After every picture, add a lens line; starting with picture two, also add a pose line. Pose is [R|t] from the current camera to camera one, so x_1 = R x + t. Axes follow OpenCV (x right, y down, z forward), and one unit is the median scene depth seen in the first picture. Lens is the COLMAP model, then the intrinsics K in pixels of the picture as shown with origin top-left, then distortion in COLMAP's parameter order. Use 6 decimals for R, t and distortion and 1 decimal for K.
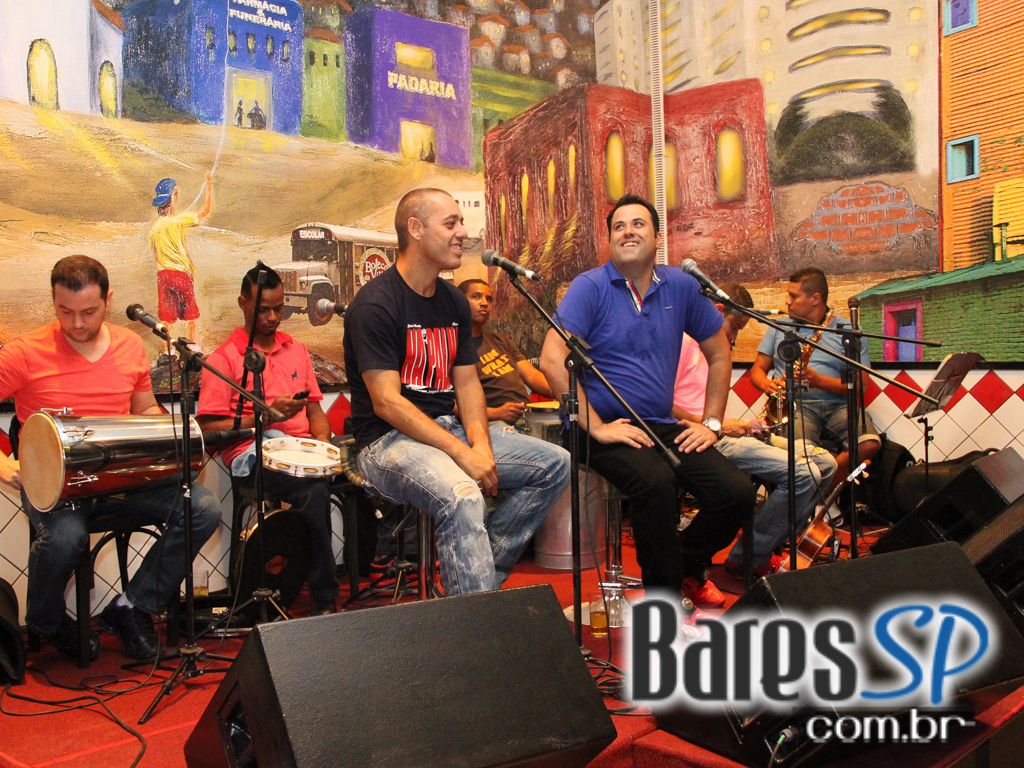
lens RADIAL K [[1155.1, 0, 512.0], [0, 1155.1, 384.0], [0, 0, 1]] dist [-0.101005, 0.220886]
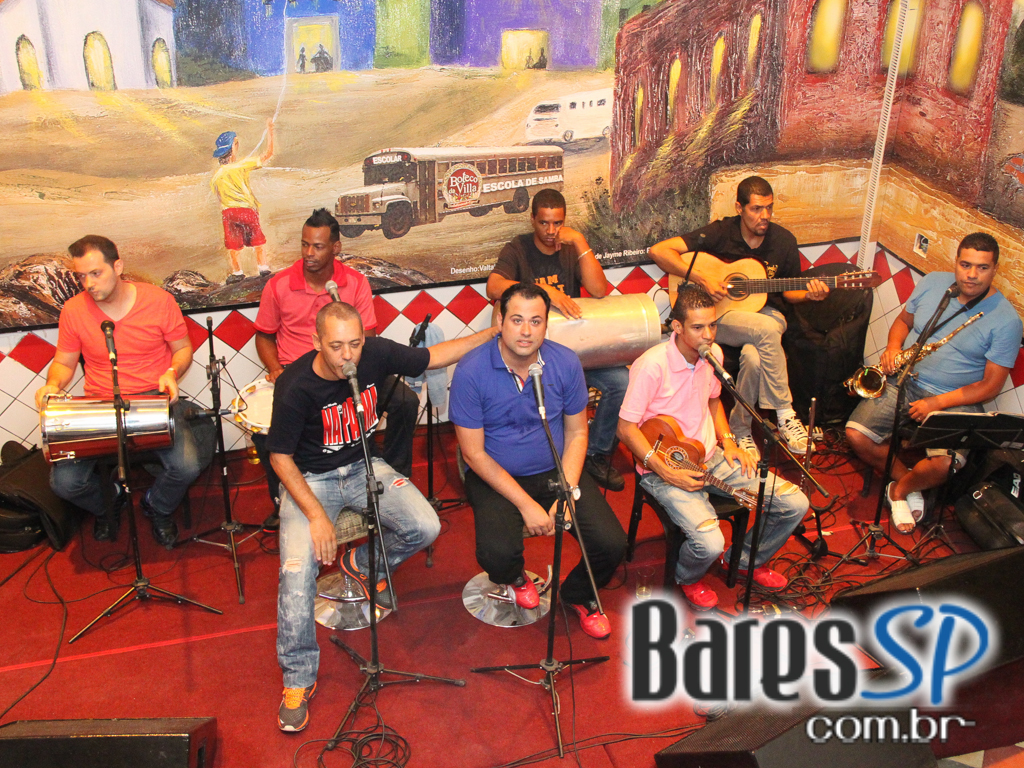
lens RADIAL K [[1249.4, 0, 521.2], [0, 1249.4, 381.4], [0, 0, 1]] dist [-0.070329, 0.269752]
pose [[0.861242, 0.292741, -0.415409, 0.466748], [-0.068554, 0.876873, 0.475809, -0.504827], [0.503550, -0.381309, 0.775268, 0.100750]]
